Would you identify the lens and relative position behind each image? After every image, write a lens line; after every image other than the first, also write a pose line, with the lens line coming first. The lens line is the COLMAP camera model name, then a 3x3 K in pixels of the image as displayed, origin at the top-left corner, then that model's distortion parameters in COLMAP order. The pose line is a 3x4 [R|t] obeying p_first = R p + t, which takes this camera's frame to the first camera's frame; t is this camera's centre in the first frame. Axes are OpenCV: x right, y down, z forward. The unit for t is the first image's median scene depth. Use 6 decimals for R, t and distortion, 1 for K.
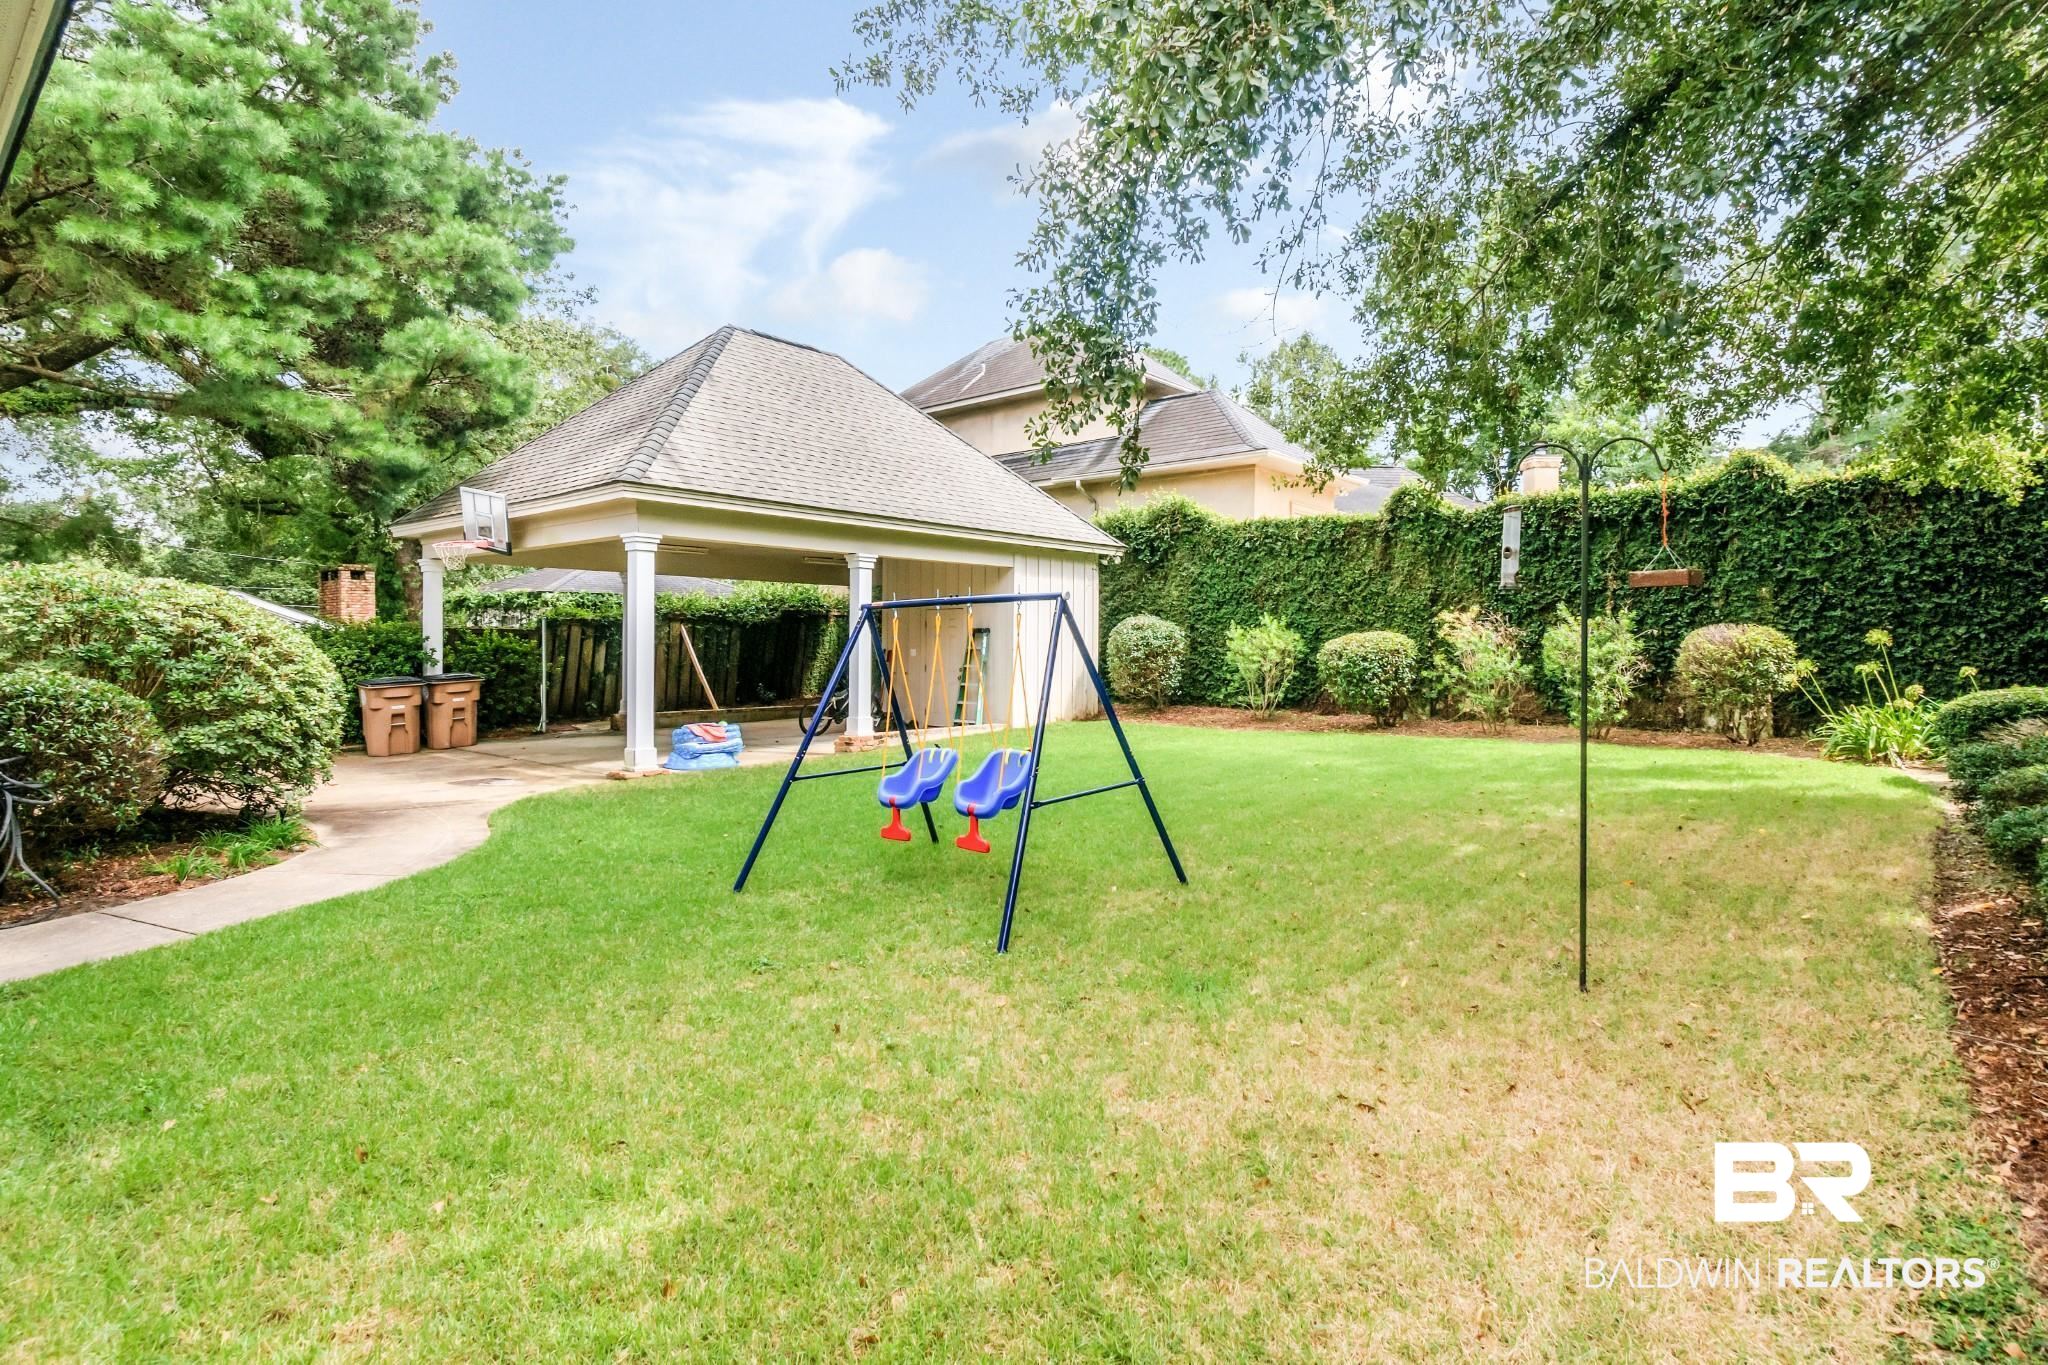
lens RADIAL K [[1035.8, 0, 1052.2], [0, 1035.8, 644.9], [0, 0, 1]] dist [-0.004738, 0.000066]
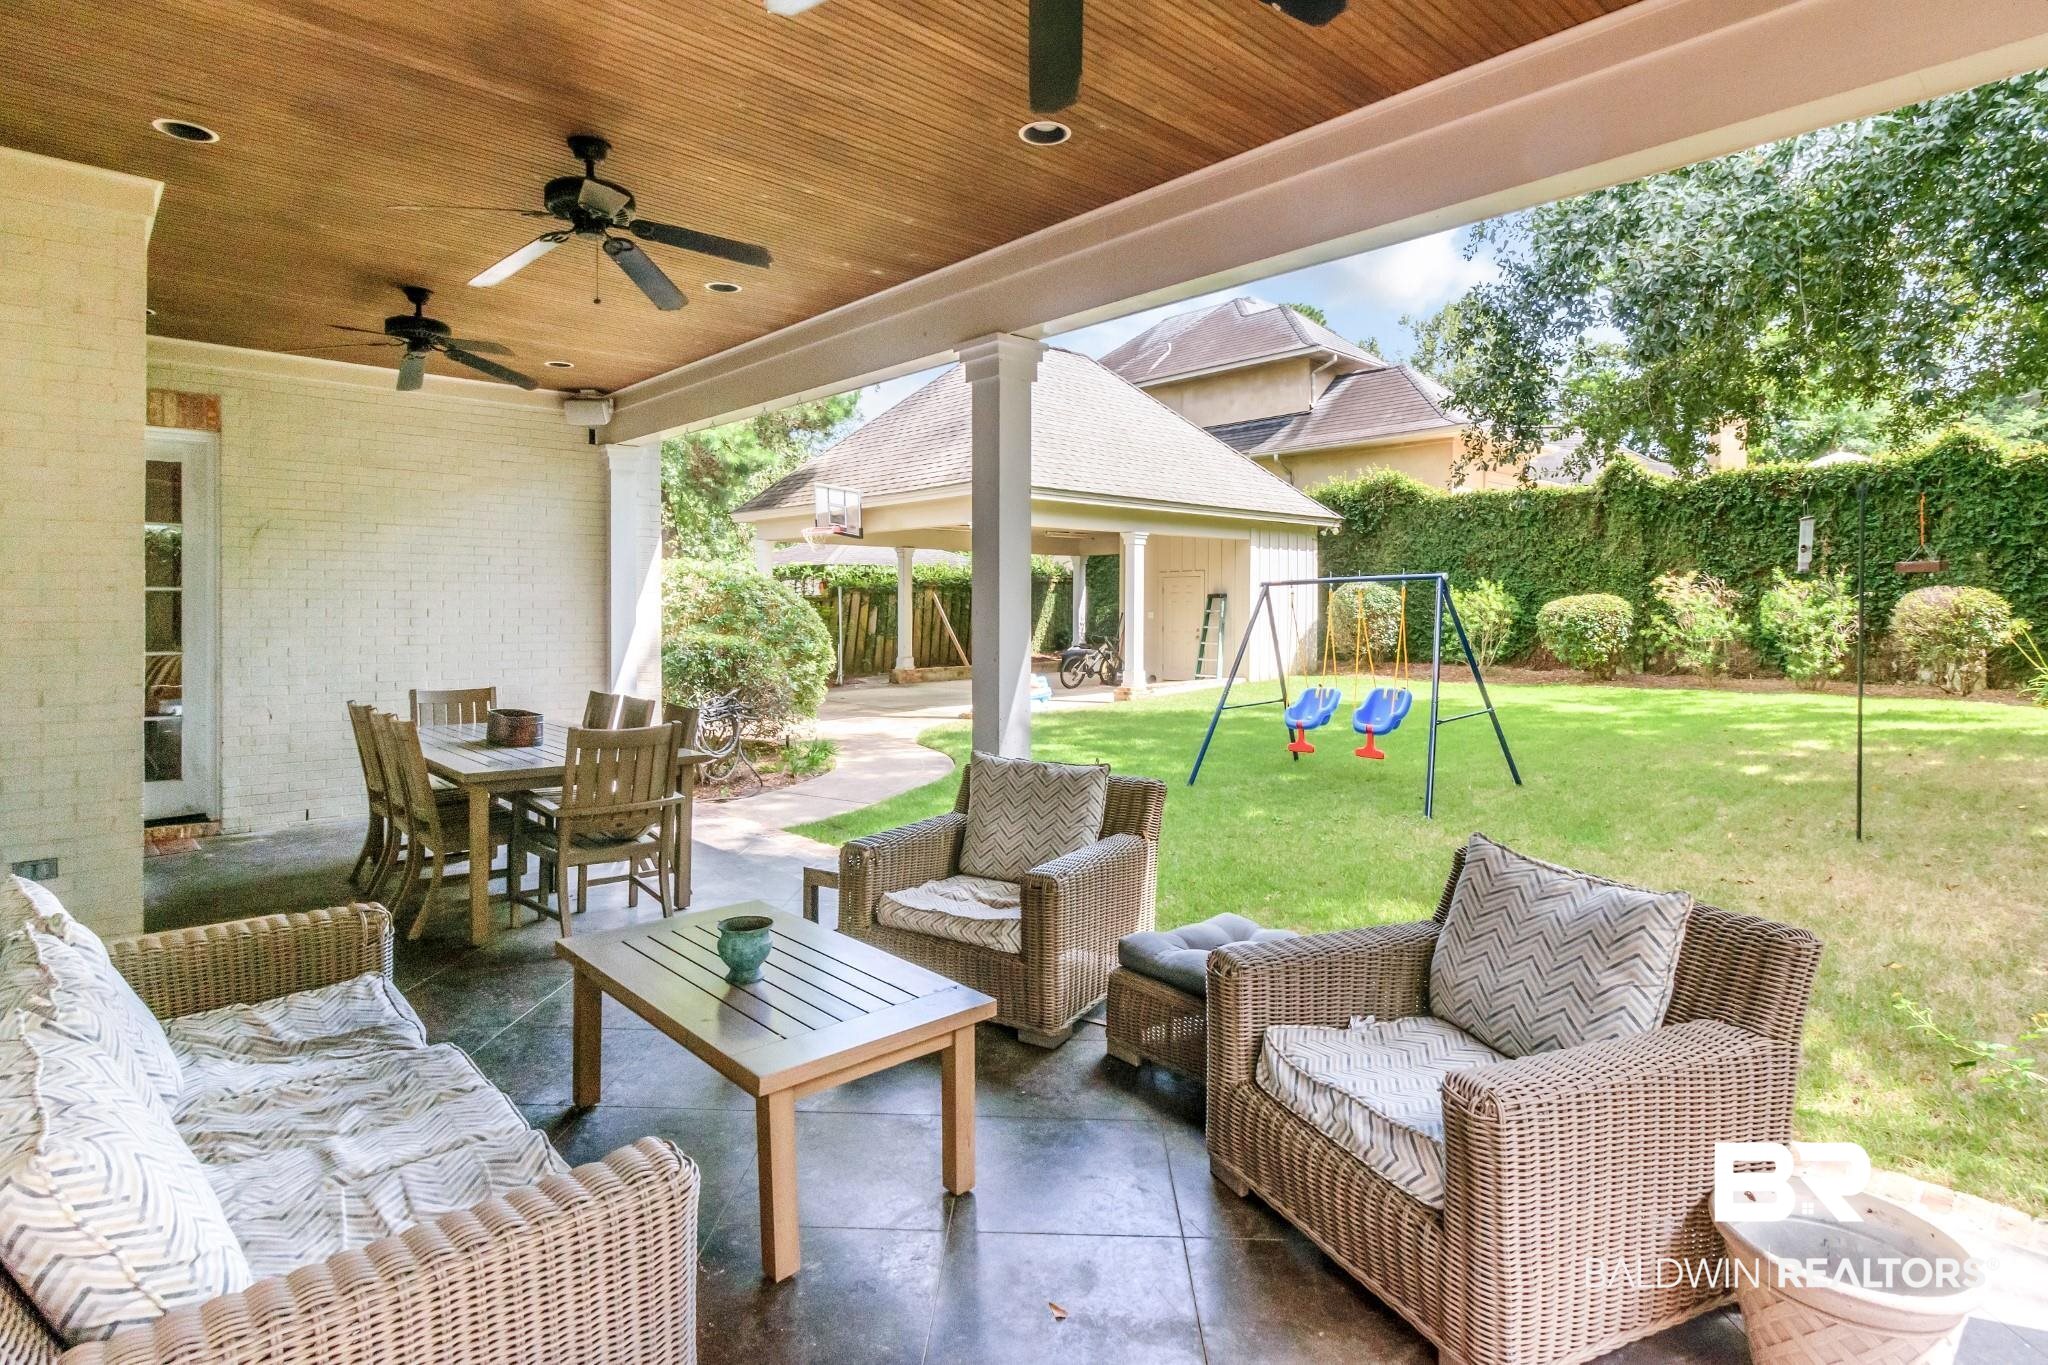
lens RADIAL K [[1062.0, 0, 1012.4], [0, 1062.0, 620.9], [0, 0, 1]] dist [-0.015547, -0.000037]
pose [[0.991075, -0.004235, -0.133236, -0.161046], [0.006149, 0.999884, 0.013956, -0.004577], [0.133162, -0.014651, 0.990986, -0.215266]]
